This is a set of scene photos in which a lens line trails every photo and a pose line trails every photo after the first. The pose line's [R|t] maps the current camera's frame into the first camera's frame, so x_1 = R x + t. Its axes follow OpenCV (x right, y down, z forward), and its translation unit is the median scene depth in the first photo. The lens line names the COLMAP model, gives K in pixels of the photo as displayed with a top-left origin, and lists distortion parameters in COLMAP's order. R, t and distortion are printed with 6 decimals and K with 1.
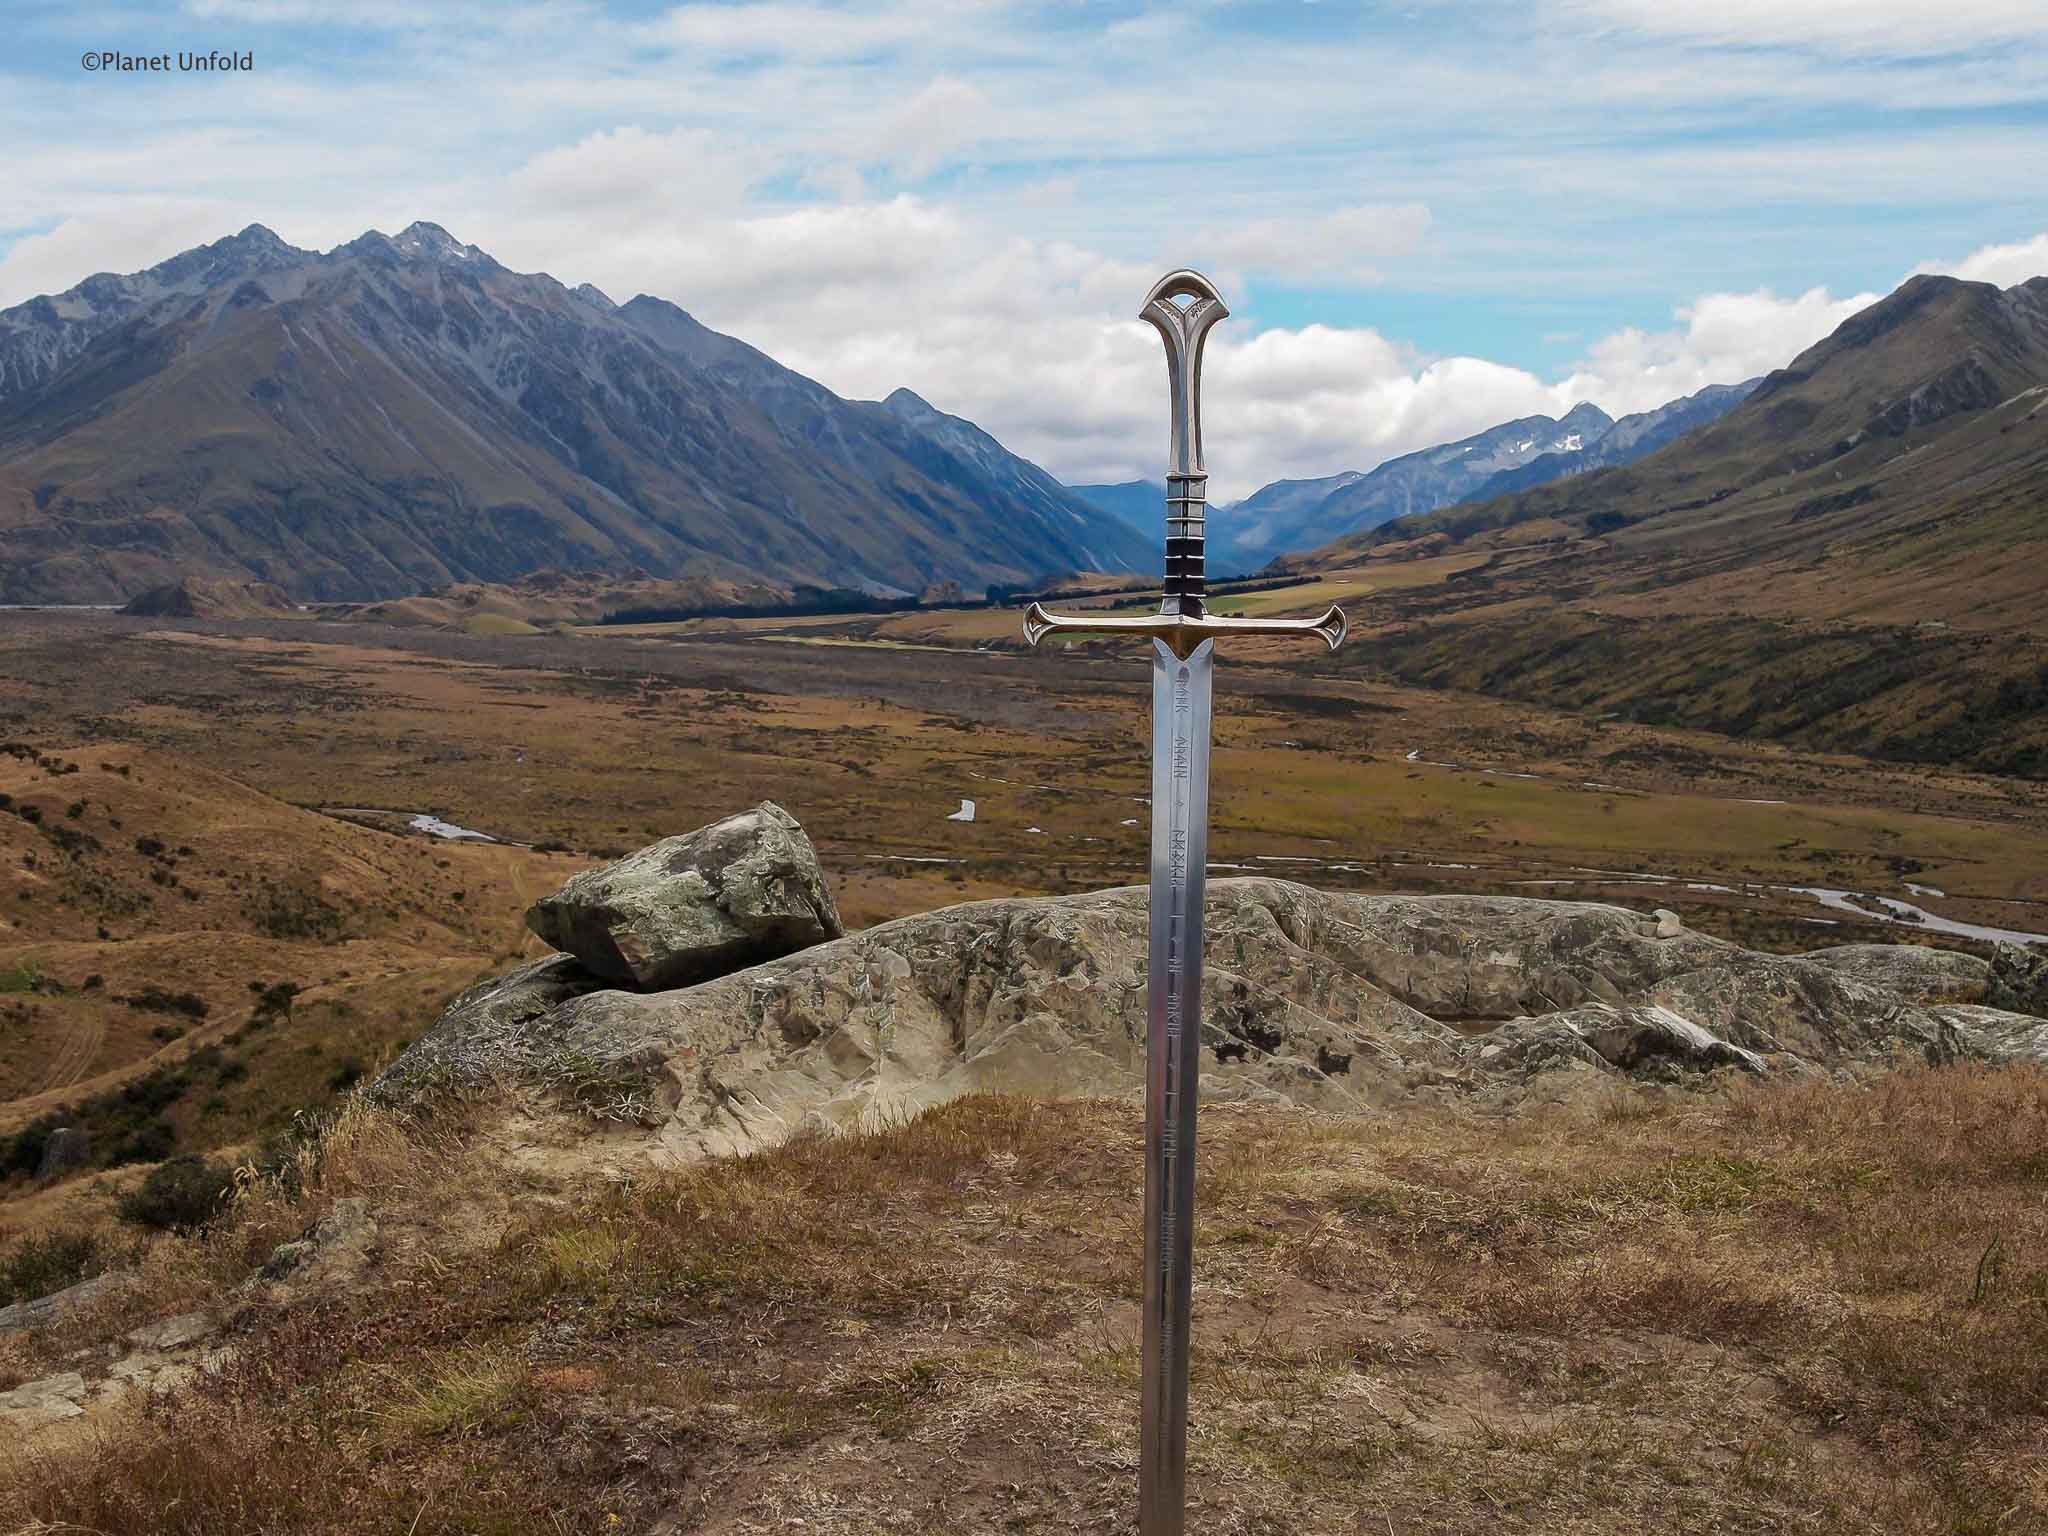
lens RADIAL K [[3084.8, 0, 962.0], [0, 3084.8, 772.8], [0, 0, 1]] dist [0.026988, 0.172203]
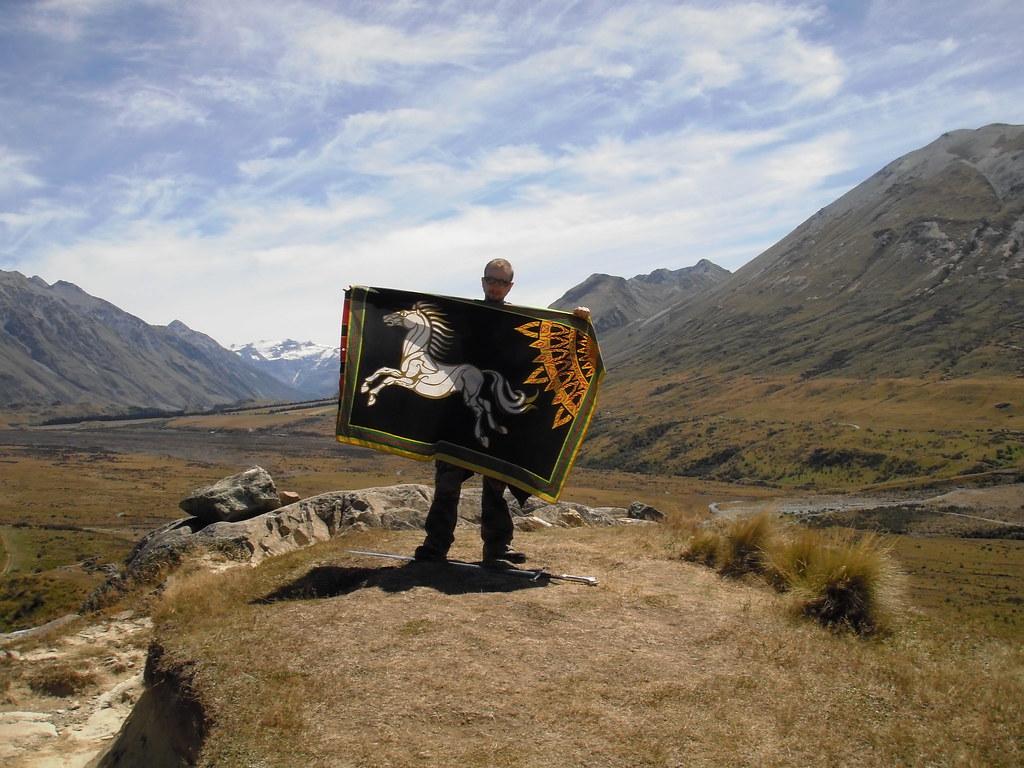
lens RADIAL K [[1542.4, 0, 481.0], [0, 1542.4, 386.4], [0, 0, 1]] dist [0.026988, 0.172203]
pose [[0.974840, -0.016773, 0.222276, -0.055509], [0.033211, 0.996964, -0.070423, 0.013979], [-0.220420, 0.076033, 0.972437, -0.171582]]
